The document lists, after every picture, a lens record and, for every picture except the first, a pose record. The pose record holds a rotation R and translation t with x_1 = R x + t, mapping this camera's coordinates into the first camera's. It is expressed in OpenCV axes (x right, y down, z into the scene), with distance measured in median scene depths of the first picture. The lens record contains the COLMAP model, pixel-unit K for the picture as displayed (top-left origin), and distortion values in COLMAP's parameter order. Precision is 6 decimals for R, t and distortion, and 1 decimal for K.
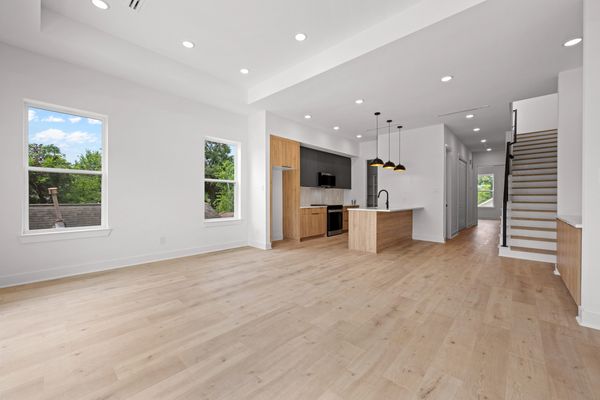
lens RADIAL K [[237.8, 0, 297.6], [0, 237.8, 201.0], [0, 0, 1]] dist [0.001745, 0.000098]
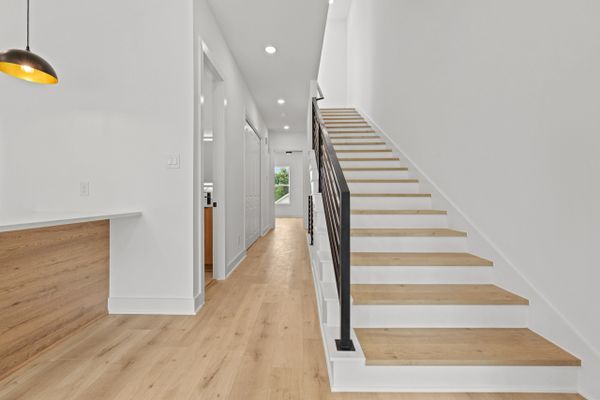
lens RADIAL K [[237.8, 0, 298.3], [0, 237.8, 197.5], [0, 0, 1]] dist [0.001745, 0.000098]
pose [[0.736431, -0.004331, 0.676499, 0.778454], [0.007528, 0.999970, -0.001792, 0.014362], [-0.676471, 0.006413, 0.736441, 1.017068]]
